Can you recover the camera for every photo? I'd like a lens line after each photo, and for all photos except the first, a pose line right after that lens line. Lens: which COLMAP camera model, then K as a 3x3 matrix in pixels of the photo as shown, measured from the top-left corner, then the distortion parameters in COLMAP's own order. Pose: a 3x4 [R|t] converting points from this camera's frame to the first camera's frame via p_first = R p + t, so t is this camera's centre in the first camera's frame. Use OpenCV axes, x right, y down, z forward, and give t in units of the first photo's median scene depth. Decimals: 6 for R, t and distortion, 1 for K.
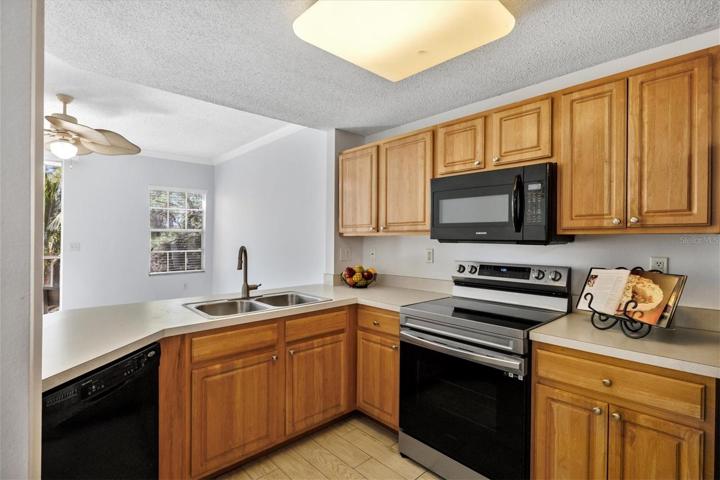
lens RADIAL K [[334.1, 0, 356.0], [0, 334.1, 237.4], [0, 0, 1]] dist [-0.004981, -0.000125]
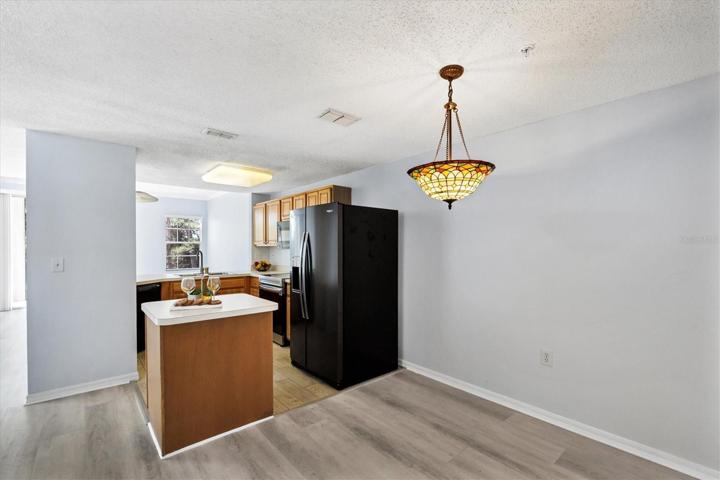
lens RADIAL K [[334.1, 0, 366.7], [0, 334.1, 245.4], [0, 0, 1]] dist [-0.004981, -0.000125]
pose [[0.999480, -0.007583, -0.031330, 0.930346], [0.007587, 0.999971, 0.000002, -0.005315], [0.031329, -0.000239, 0.999509, -1.337236]]
